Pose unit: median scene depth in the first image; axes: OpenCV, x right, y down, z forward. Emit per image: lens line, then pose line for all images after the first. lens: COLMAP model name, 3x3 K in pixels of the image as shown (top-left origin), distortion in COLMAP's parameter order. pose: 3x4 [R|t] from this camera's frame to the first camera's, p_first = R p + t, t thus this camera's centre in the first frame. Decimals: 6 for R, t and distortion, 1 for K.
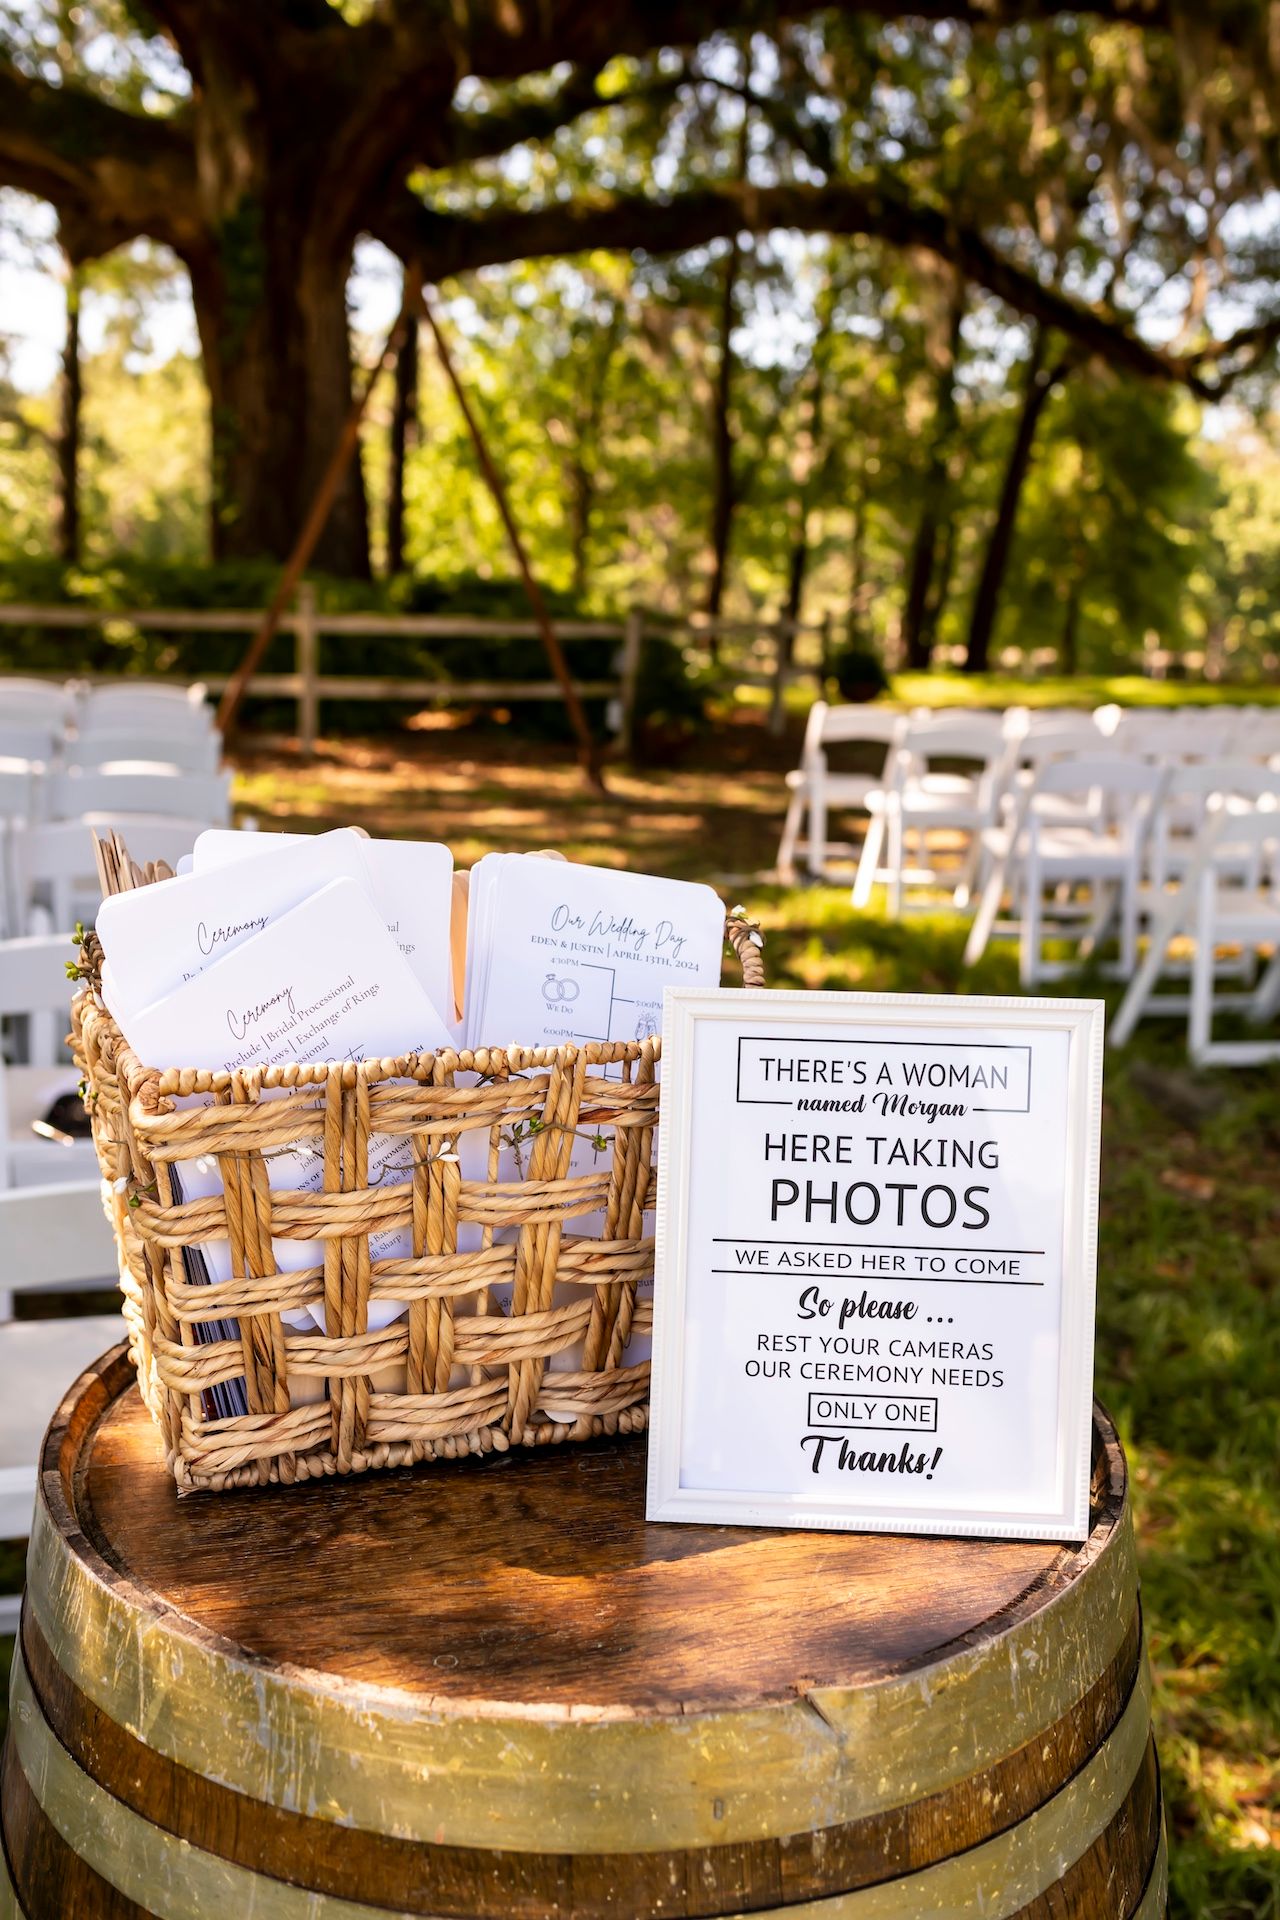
lens RADIAL K [[1990.0, 0, 640.0], [0, 1990.0, 960.0], [0, 0, 1]] dist [0.001113, 0.000108]
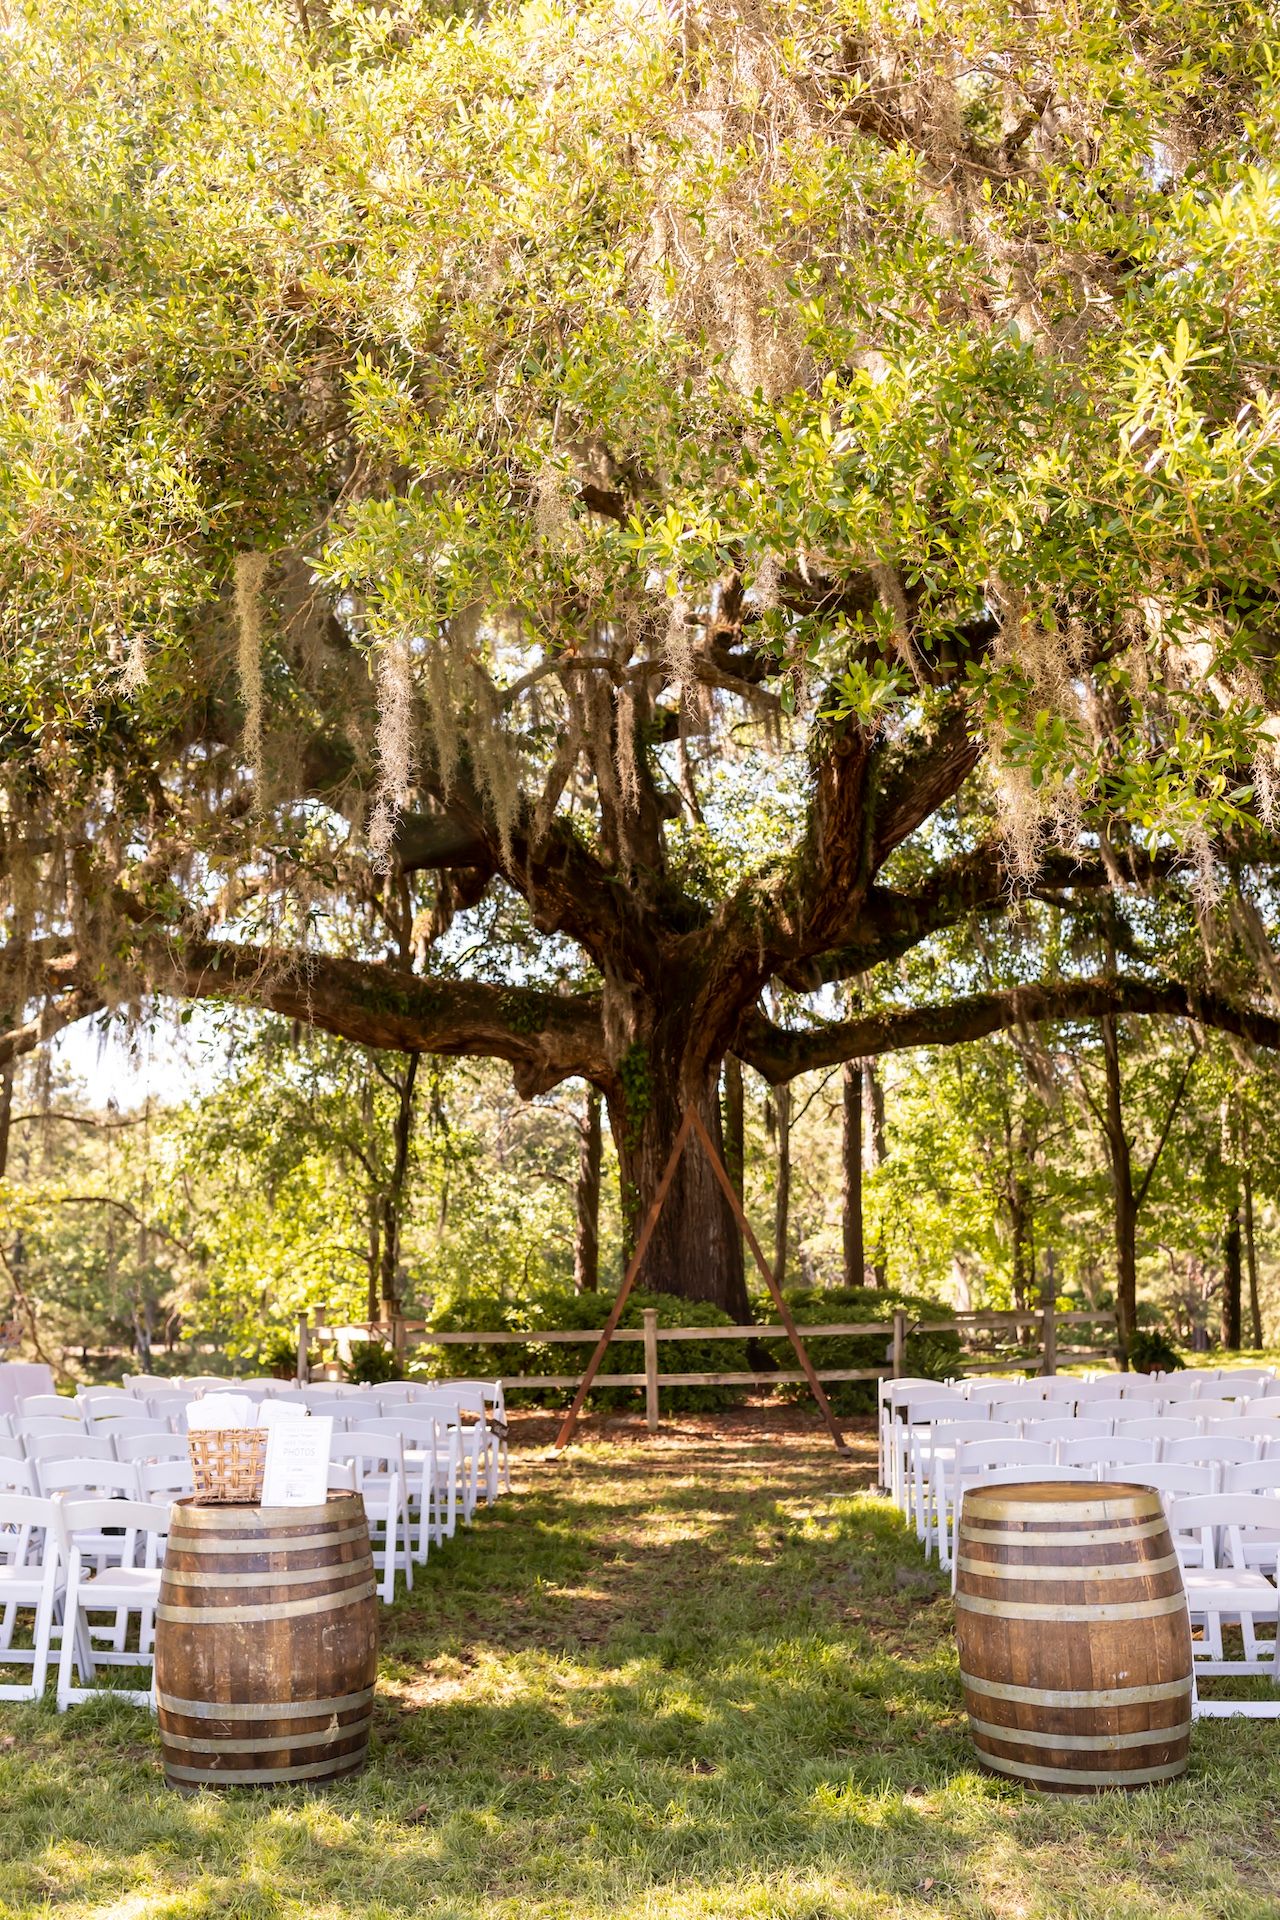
lens RADIAL K [[1990.0, 0, 640.0], [0, 1990.0, 960.0], [0, 0, 1]] dist [0.001113, 0.000108]
pose [[0.958509, -0.095914, -0.268442, 0.233833], [-0.000560, 0.941060, -0.338239, 0.061353], [0.285062, 0.324355, 0.901961, -0.382227]]
